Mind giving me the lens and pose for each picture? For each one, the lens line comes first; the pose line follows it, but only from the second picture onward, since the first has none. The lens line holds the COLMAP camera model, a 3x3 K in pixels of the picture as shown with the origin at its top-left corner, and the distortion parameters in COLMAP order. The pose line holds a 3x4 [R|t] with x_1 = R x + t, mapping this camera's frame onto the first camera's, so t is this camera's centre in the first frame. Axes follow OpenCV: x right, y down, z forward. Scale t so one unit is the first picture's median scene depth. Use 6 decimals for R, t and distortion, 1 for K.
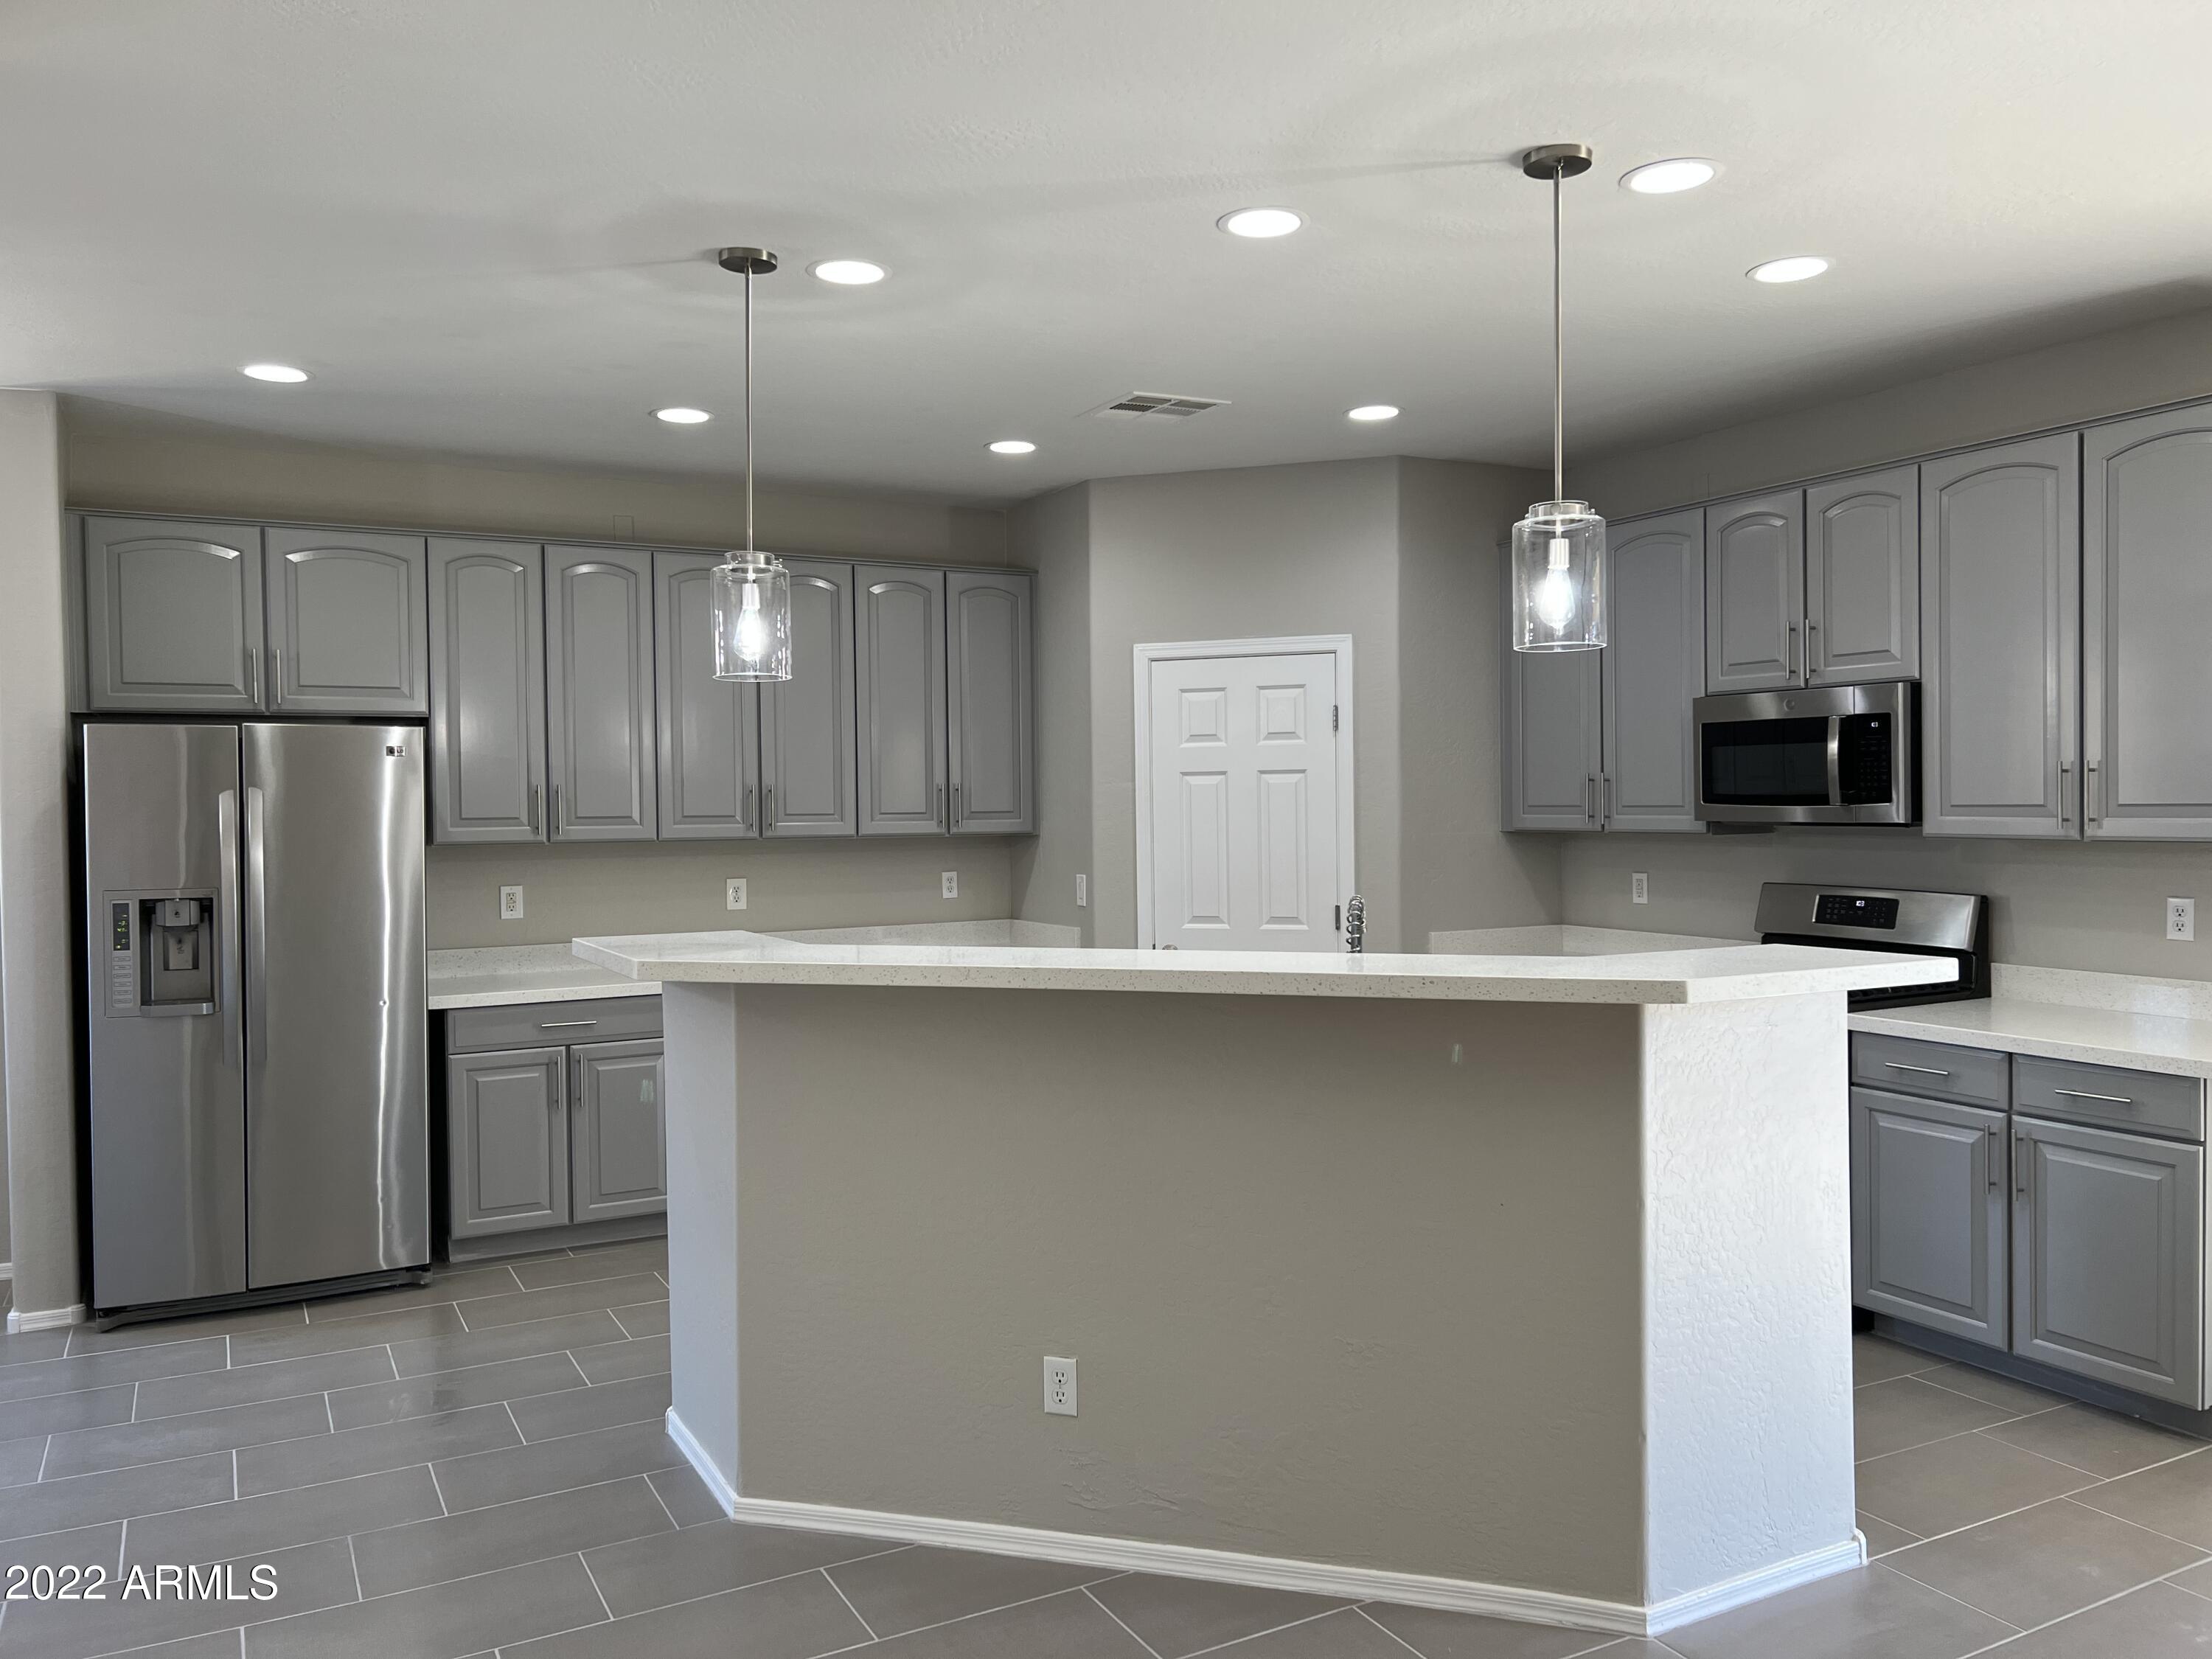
lens RADIAL K [[1641.2, 0, 1106.0], [0, 1641.2, 829.5], [0, 0, 1]] dist [0.099113, -0.129595]
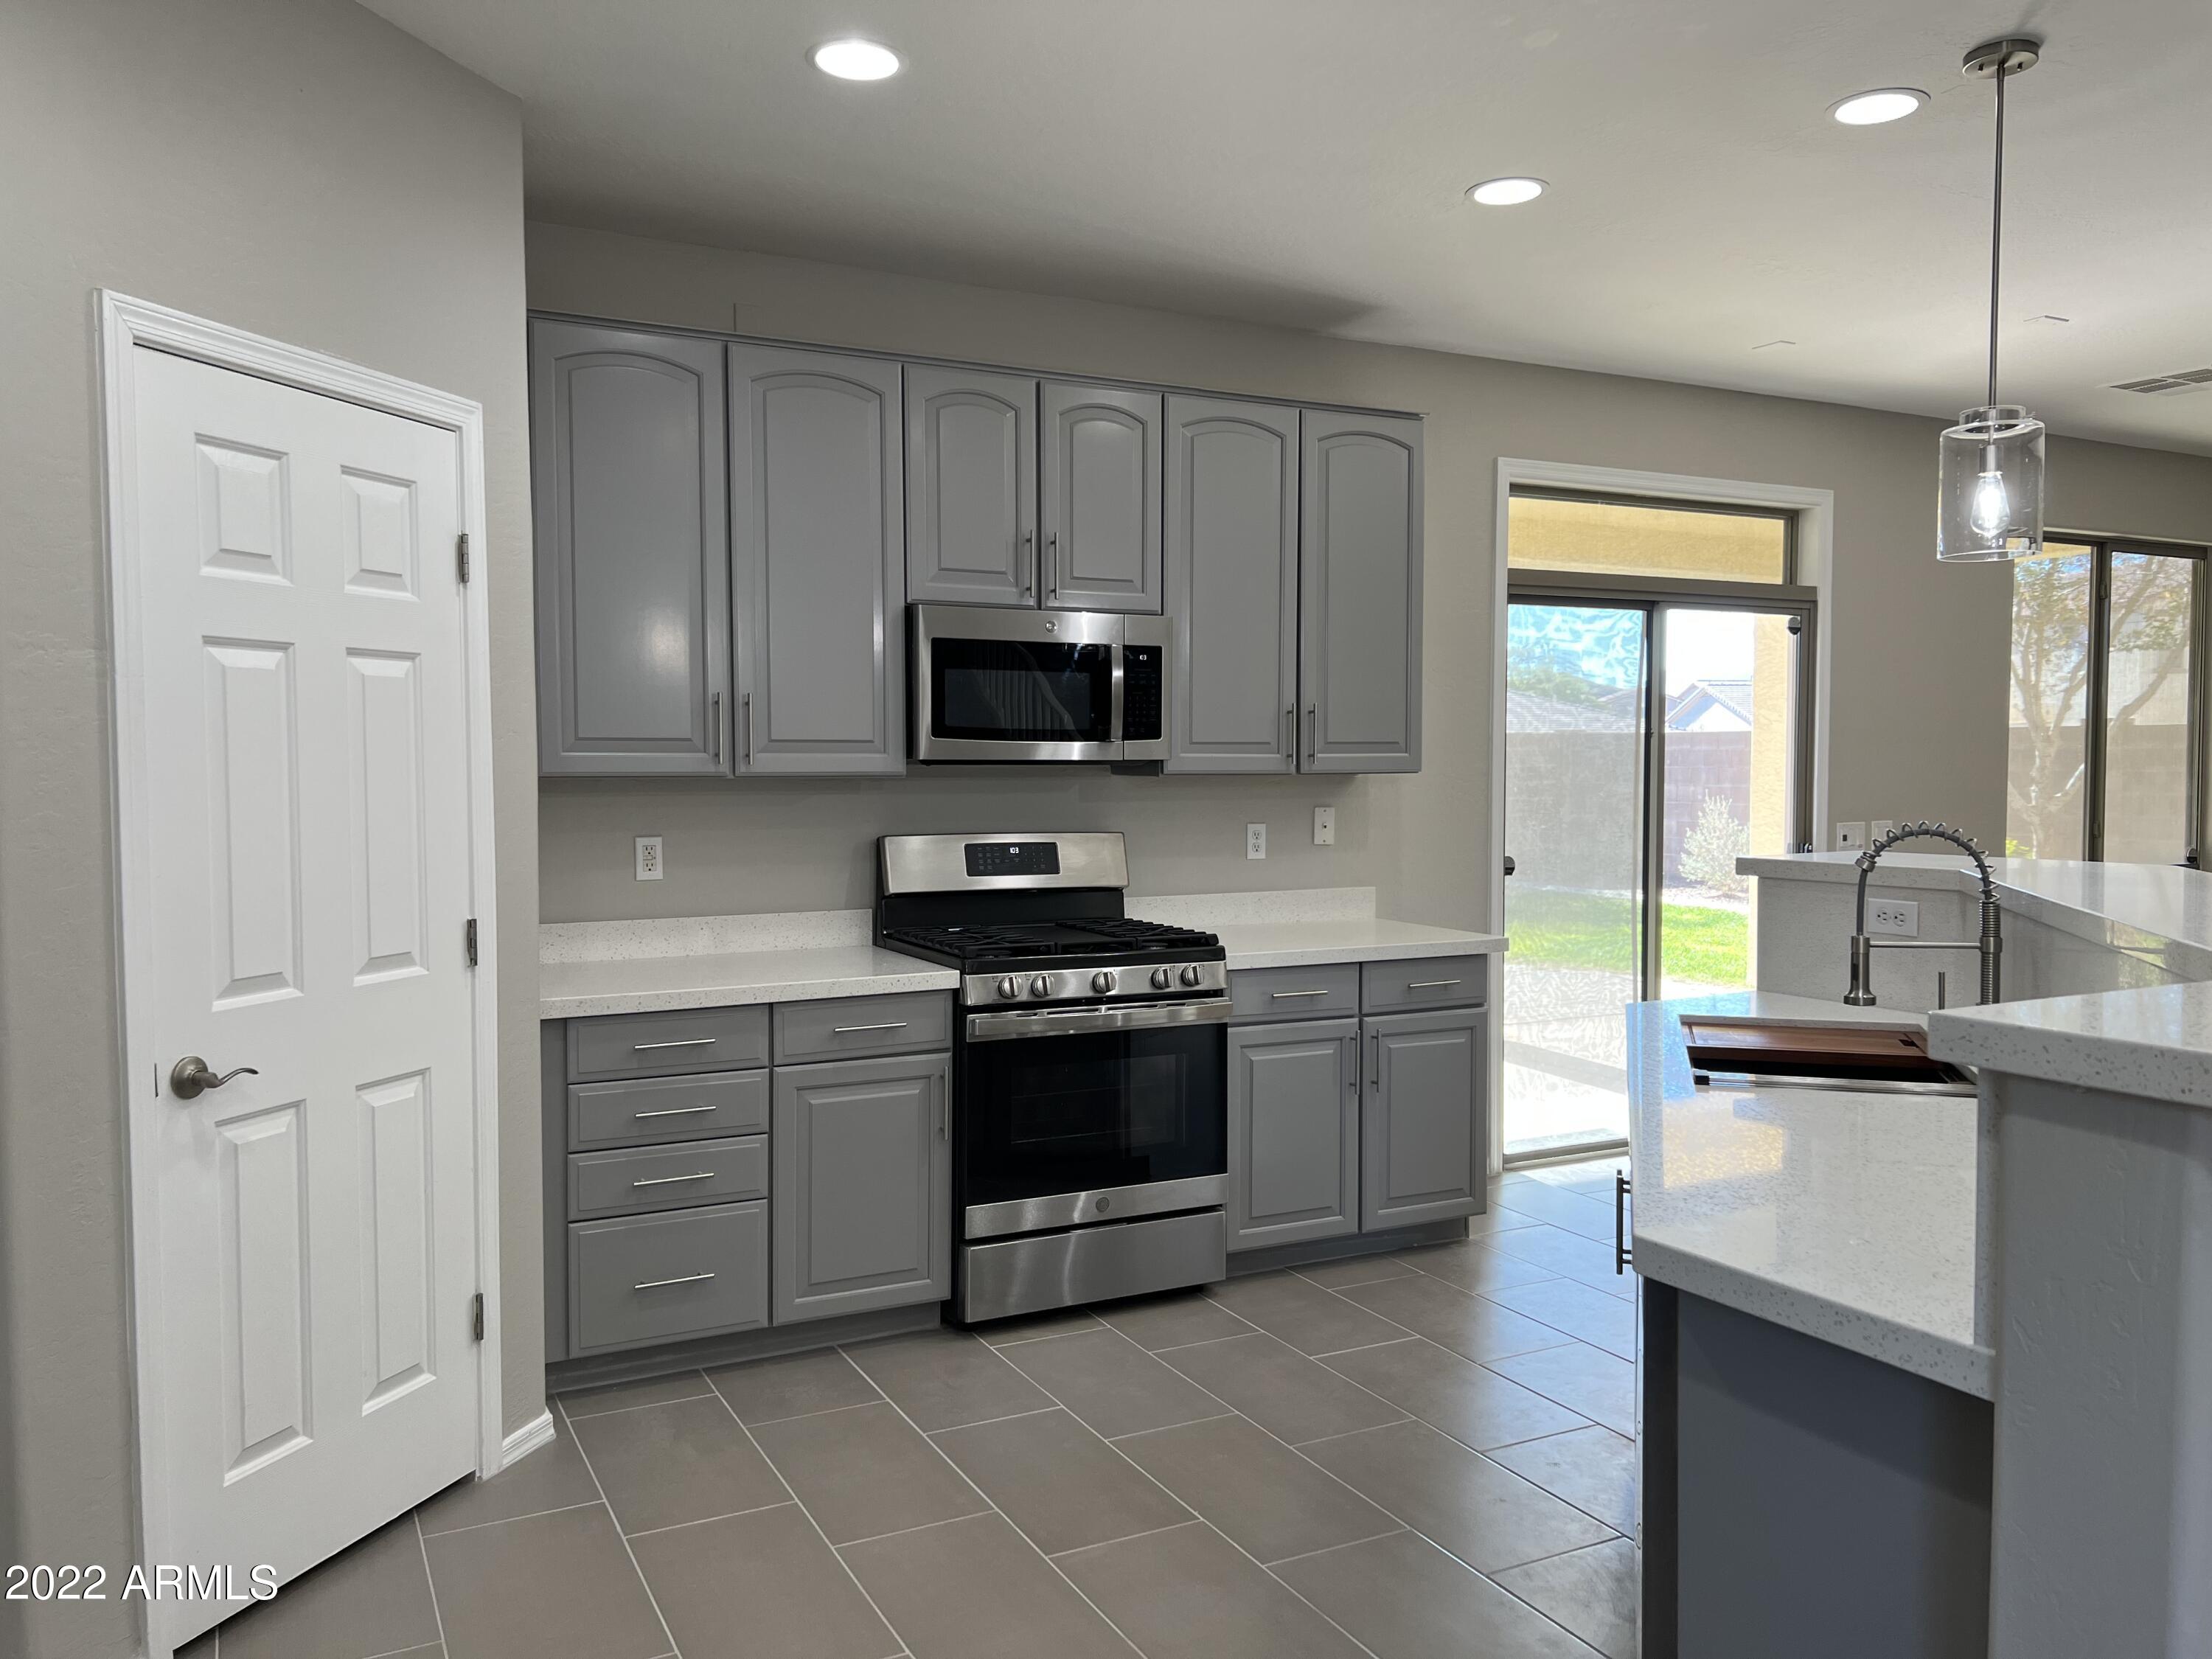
lens RADIAL K [[1651.8, 0, 1090.2], [0, 1651.8, 832.9], [0, 0, 1]] dist [0.093869, -0.135886]
pose [[0.017059, -0.030509, 0.999389, -0.417148], [0.021358, 0.999317, 0.030143, 0.007516], [-0.999626, 0.020831, 0.017699, 0.859874]]
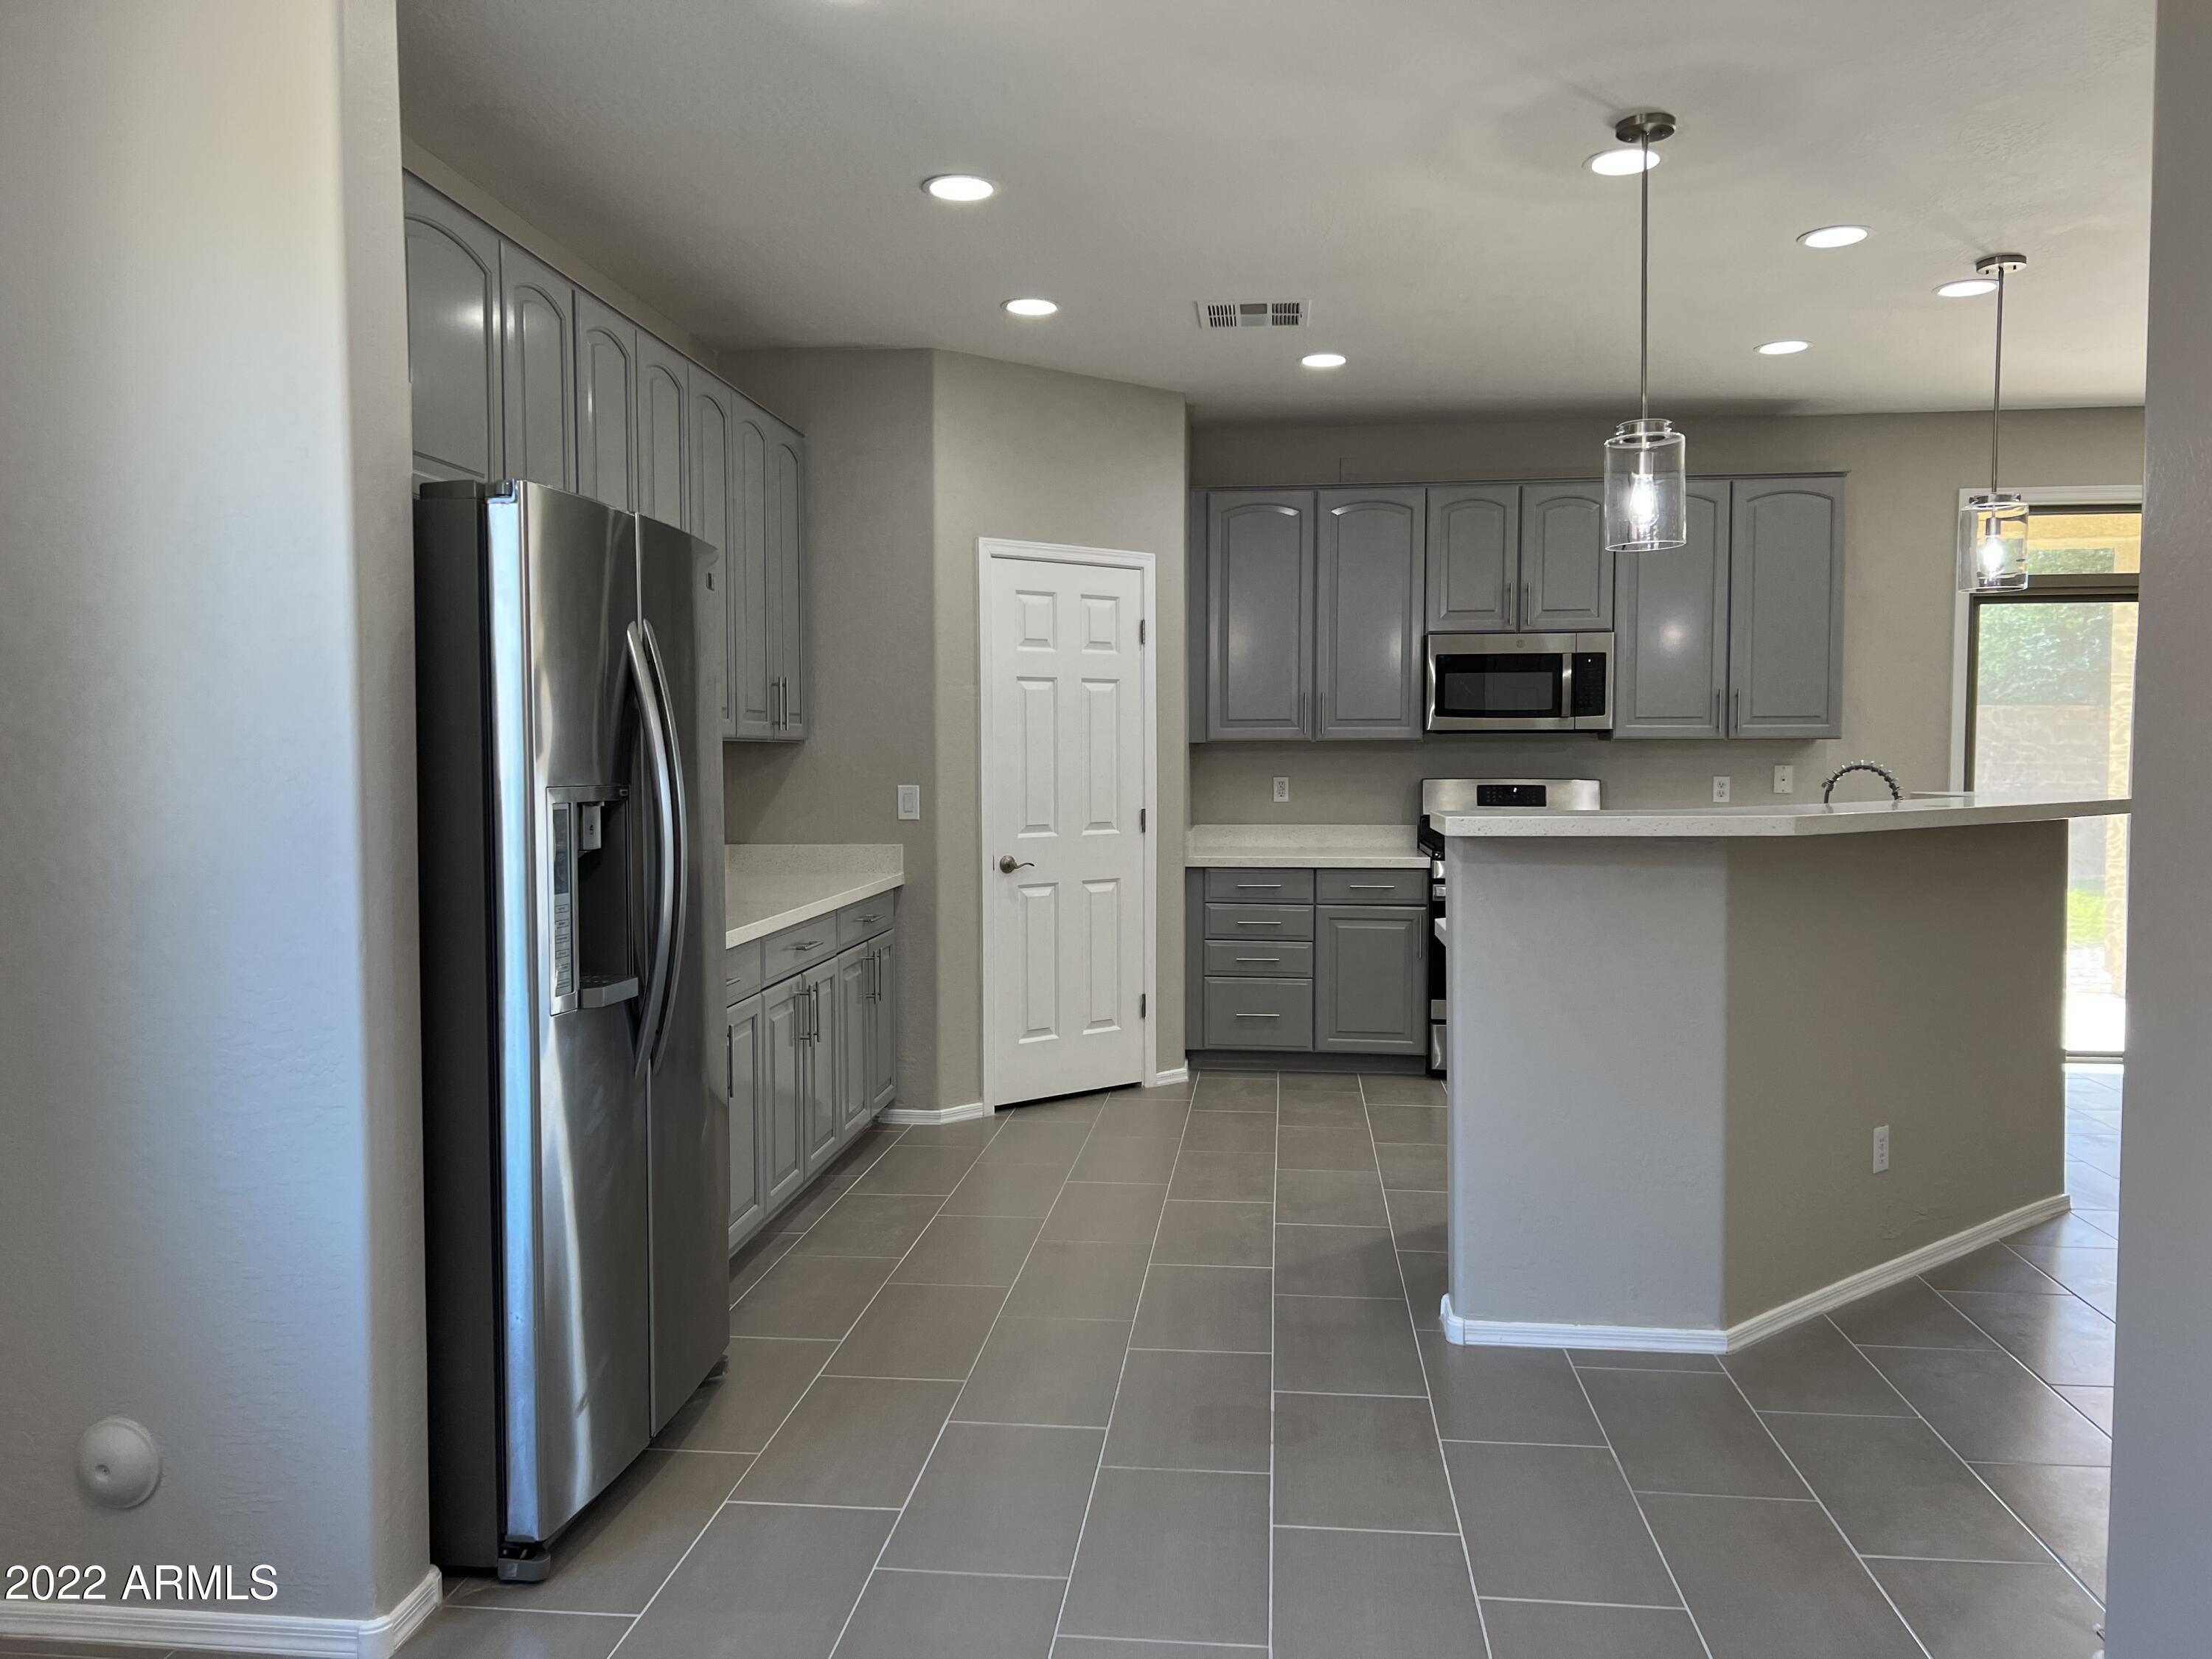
lens RADIAL K [[1651.8, 0, 1090.2], [0, 1651.8, 832.9], [0, 0, 1]] dist [0.093869, -0.135886]
pose [[0.563974, -0.031568, 0.825189, -0.822400], [0.010866, 0.999466, 0.030808, 0.030765], [-0.825721, -0.008409, 0.564016, 0.462152]]
